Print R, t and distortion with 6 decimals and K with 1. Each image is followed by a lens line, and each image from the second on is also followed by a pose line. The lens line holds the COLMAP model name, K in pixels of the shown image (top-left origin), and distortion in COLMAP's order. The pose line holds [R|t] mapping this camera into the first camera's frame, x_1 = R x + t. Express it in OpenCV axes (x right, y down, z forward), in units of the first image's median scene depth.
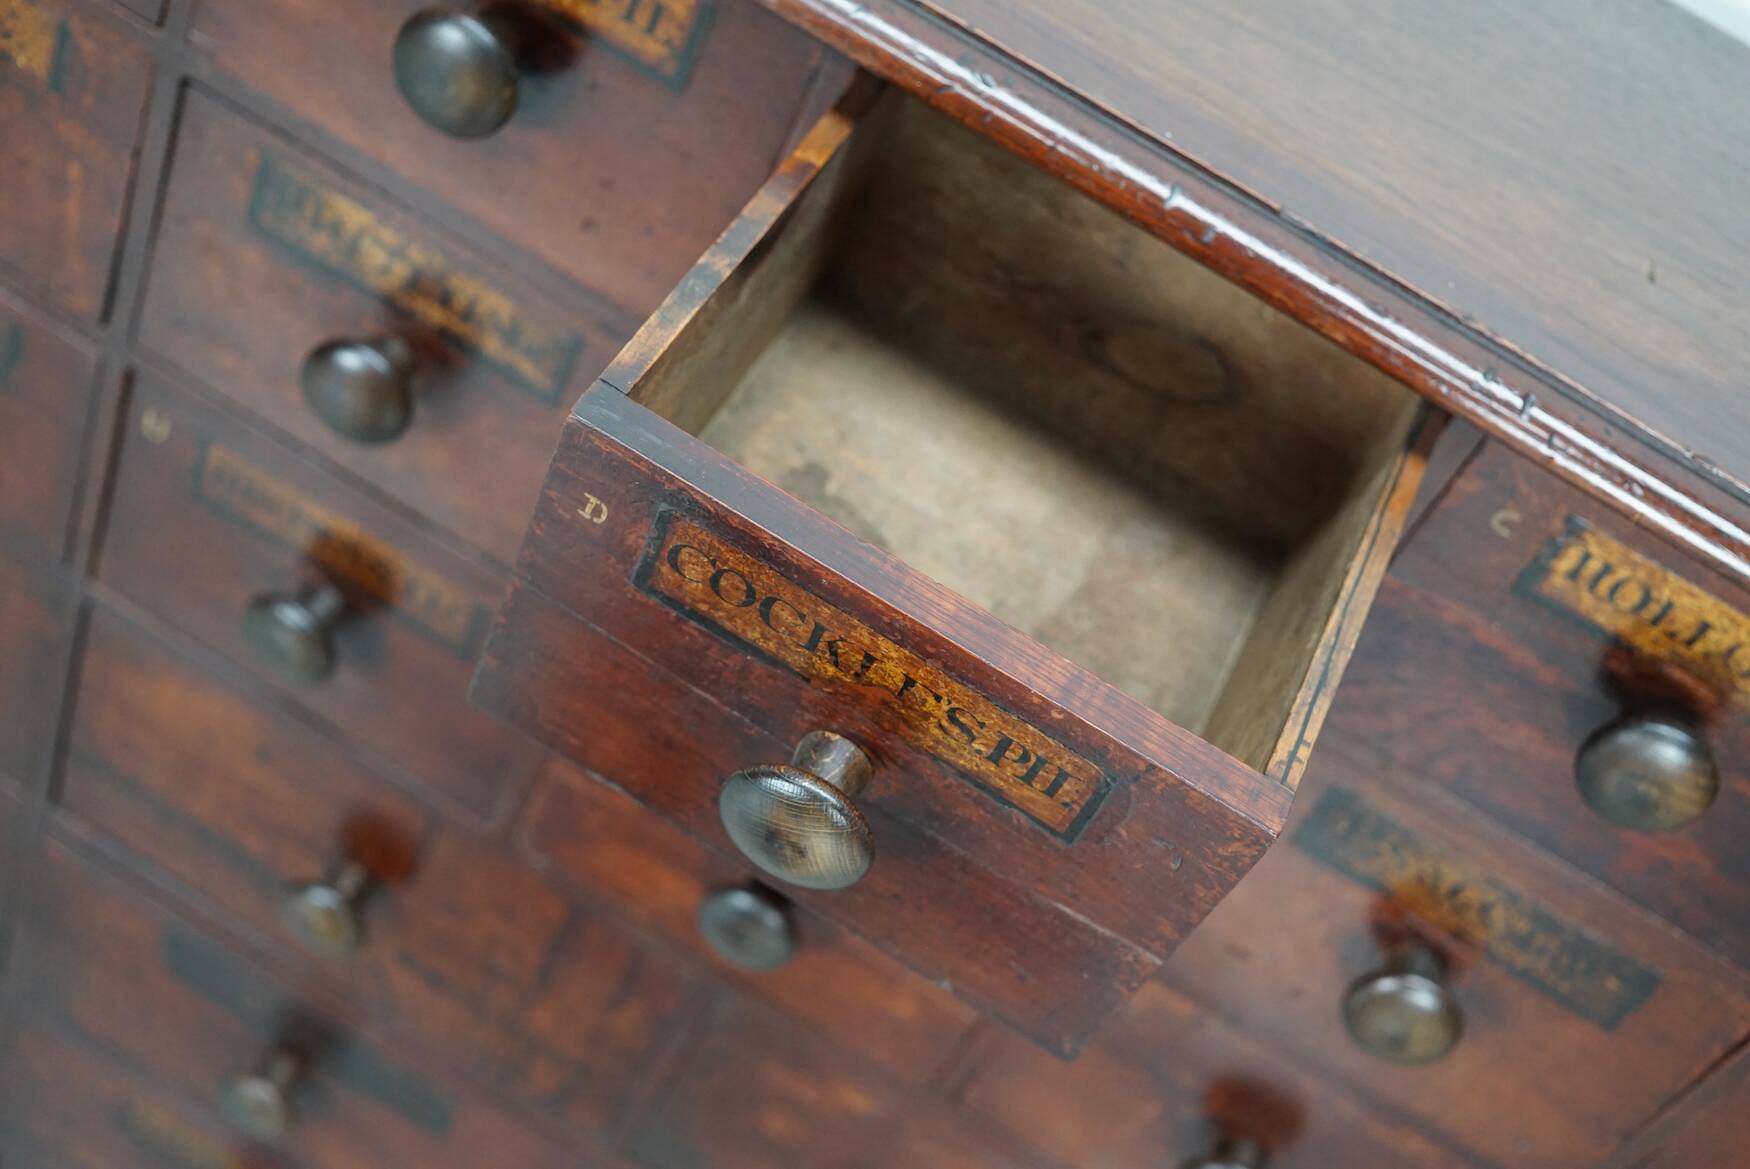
lens RADIAL K [[2260.8, 0, 882.4], [0, 2260.8, 591.3], [0, 0, 1]] dist [-0.151762, 0.338338]
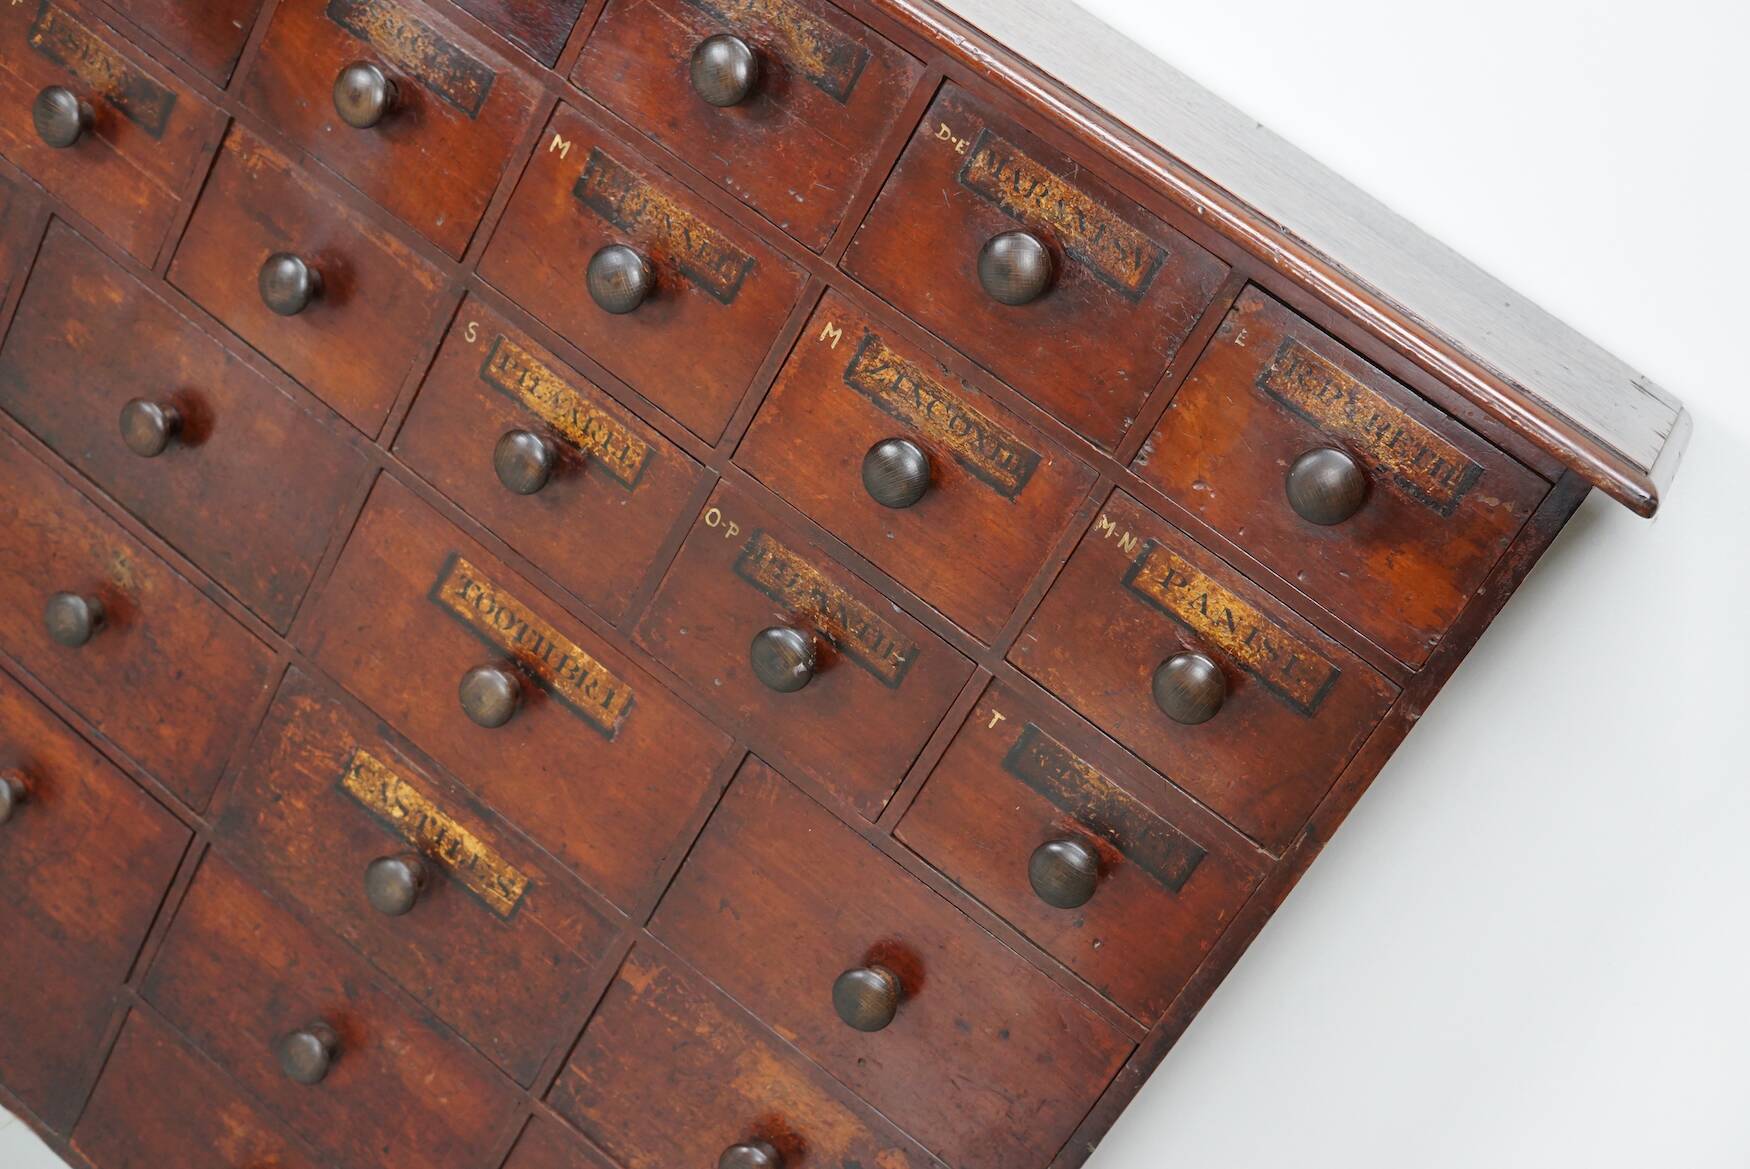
lens RADIAL K [[2260.8, 0, 882.4], [0, 2260.8, 591.3], [0, 0, 1]] dist [-0.151762, 0.338338]
pose [[0.989667, 0.143194, 0.007351, 0.707285], [-0.130110, 0.918421, -0.373597, 1.206761], [-0.060248, 0.368780, 0.927562, -0.585016]]
